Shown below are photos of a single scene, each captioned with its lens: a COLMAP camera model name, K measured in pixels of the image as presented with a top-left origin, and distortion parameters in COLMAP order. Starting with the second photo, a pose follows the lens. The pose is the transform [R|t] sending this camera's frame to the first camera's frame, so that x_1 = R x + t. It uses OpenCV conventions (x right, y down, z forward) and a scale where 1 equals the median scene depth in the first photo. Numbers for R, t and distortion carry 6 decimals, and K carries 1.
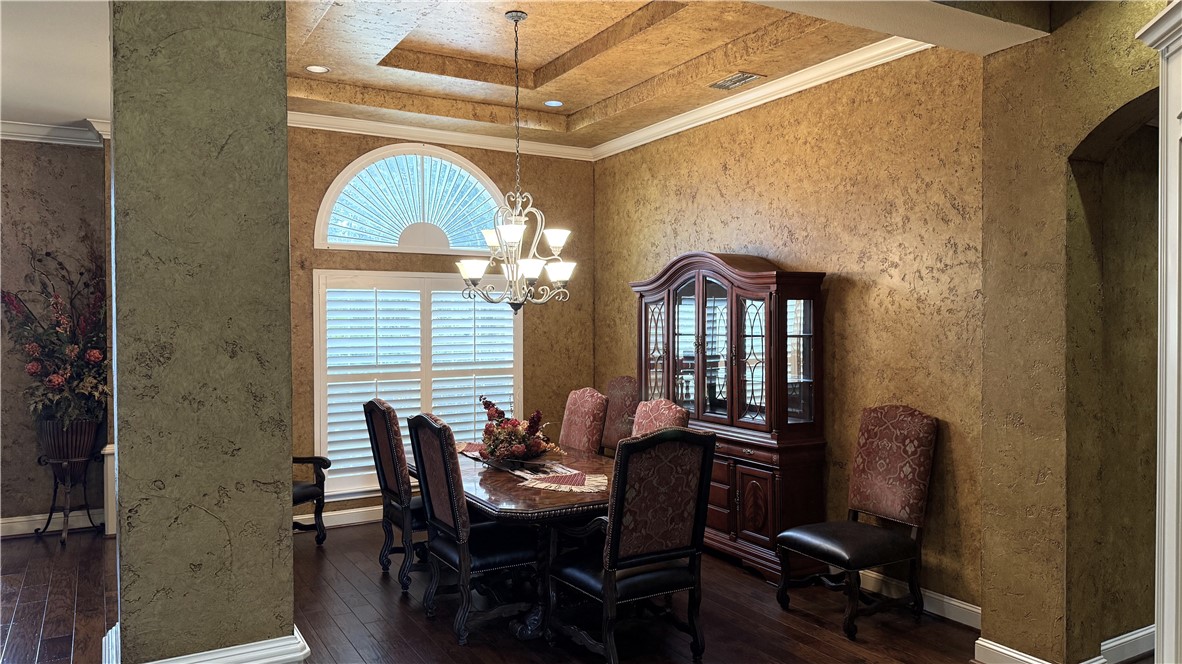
lens RADIAL K [[826.3, 0, 591.5], [0, 826.3, 336.7], [0, 0, 1]] dist [0.033050, -0.070194]
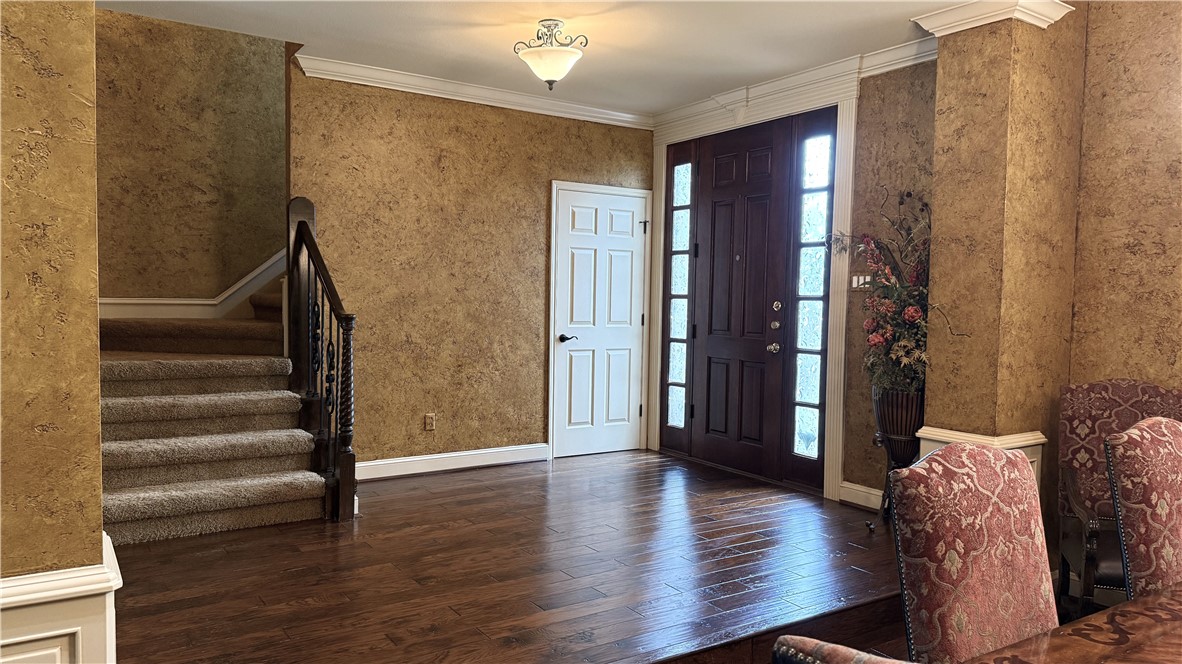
lens RADIAL K [[826.3, 0, 591.1], [0, 826.3, 331.5], [0, 0, 1]] dist [0.033050, -0.070194]
pose [[0.057516, 0.048448, -0.997168, 0.187887], [-0.031906, 0.998401, 0.046668, 0.012319], [0.997835, 0.029132, 0.058970, 0.633767]]
